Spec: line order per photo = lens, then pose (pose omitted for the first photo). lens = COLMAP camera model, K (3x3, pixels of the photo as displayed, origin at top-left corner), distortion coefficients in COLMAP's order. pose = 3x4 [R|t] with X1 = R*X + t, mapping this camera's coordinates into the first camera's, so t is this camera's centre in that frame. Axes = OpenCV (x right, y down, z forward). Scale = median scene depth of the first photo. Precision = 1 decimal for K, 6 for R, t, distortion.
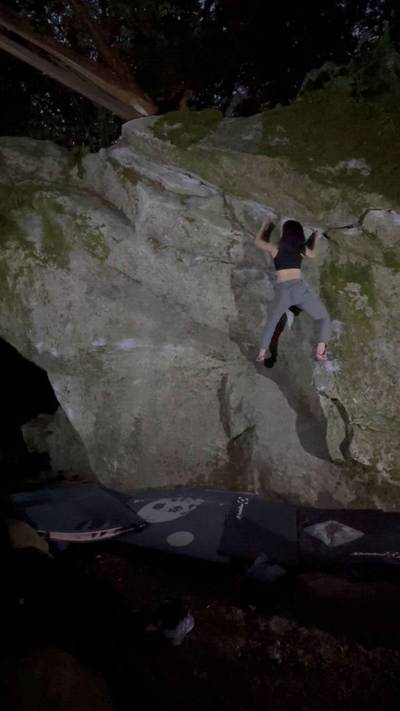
lens RADIAL K [[369.2, 0, 200.0], [0, 369.2, 355.5], [0, 0, 1]] dist [0.000283, 0.000045]
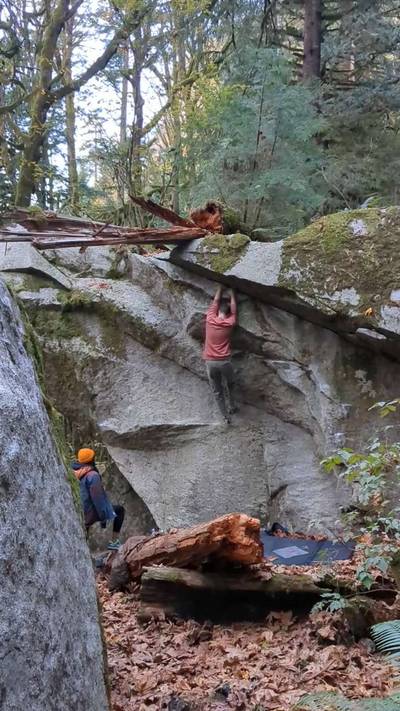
lens RADIAL K [[693.0, 0, 199.1], [0, 693.0, 376.4], [0, 0, 1]] dist [0.071403, -0.000115]
pose [[0.996267, -0.052543, -0.068492, 0.025081], [0.053764, 0.998424, 0.016106, -0.228478], [0.067538, -0.019728, 0.997522, -1.329515]]
